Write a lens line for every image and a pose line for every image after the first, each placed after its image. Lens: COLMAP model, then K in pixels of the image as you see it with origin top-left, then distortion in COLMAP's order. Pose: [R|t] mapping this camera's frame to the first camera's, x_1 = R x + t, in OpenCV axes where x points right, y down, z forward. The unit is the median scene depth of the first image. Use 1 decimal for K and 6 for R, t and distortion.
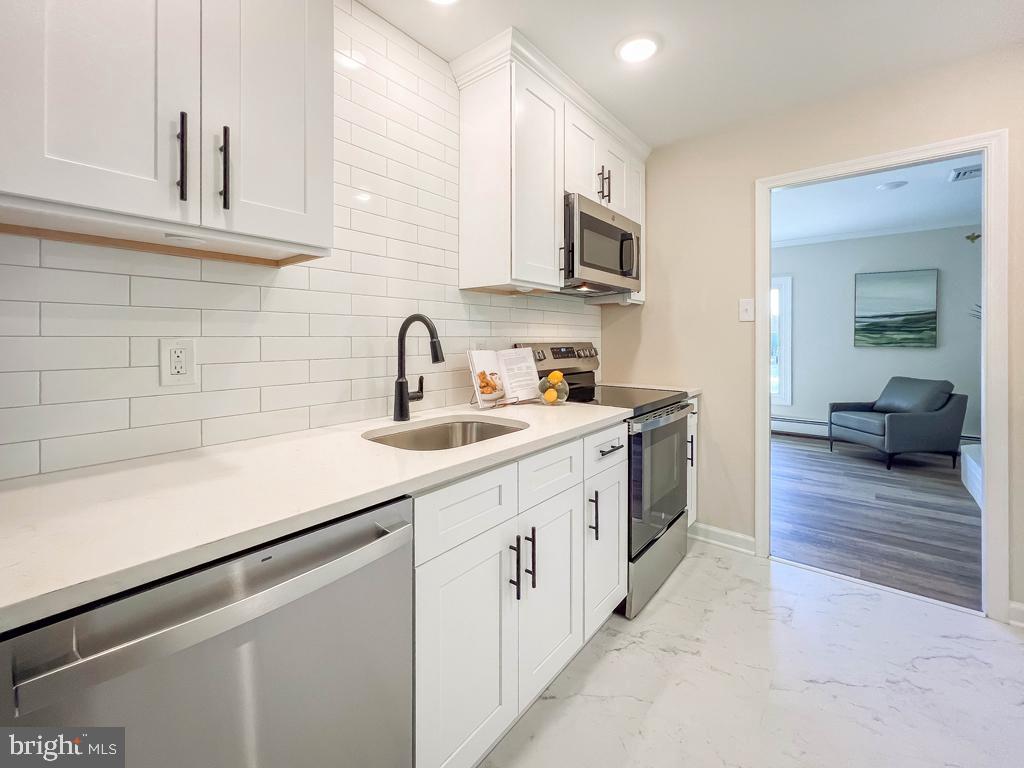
lens RADIAL K [[451.5, 0, 533.4], [0, 451.5, 334.8], [0, 0, 1]] dist [-0.001853, 0.000617]
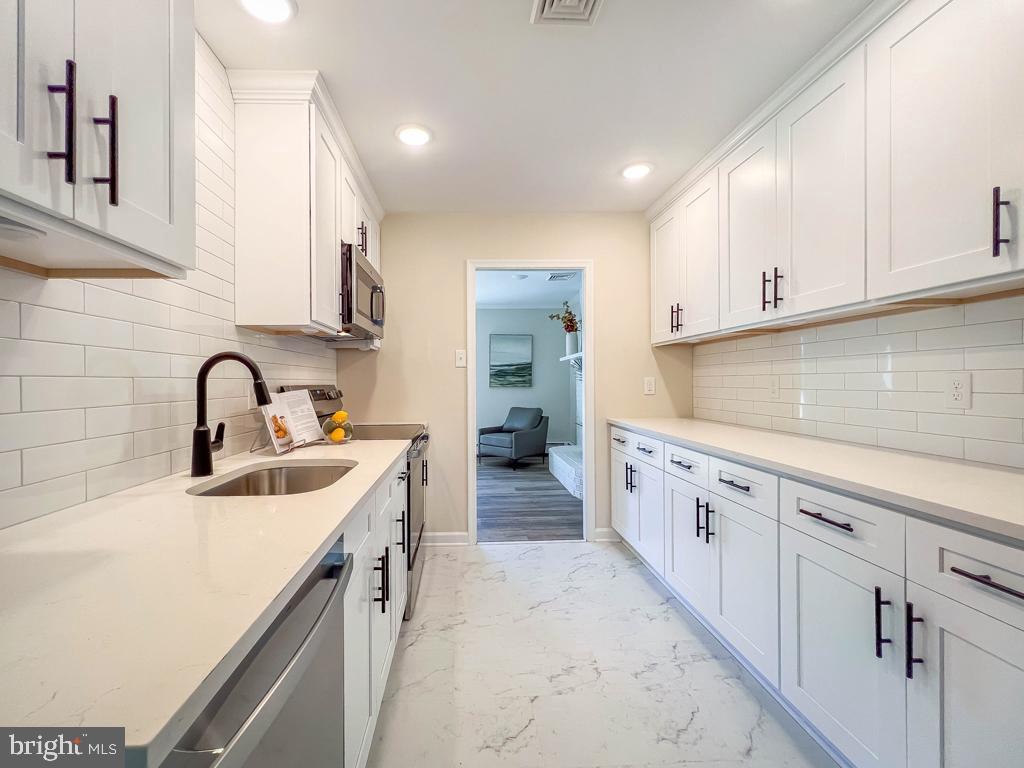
lens RADIAL K [[422.0, 0, 513.2], [0, 422.0, 377.6], [0, 0, 1]] dist [-0.001317, 0.000486]
pose [[0.731617, 0.000732, 0.681715, -0.264445], [0.002397, 0.999990, -0.003646, 0.005496], [-0.681711, 0.004302, 0.731609, 0.009611]]
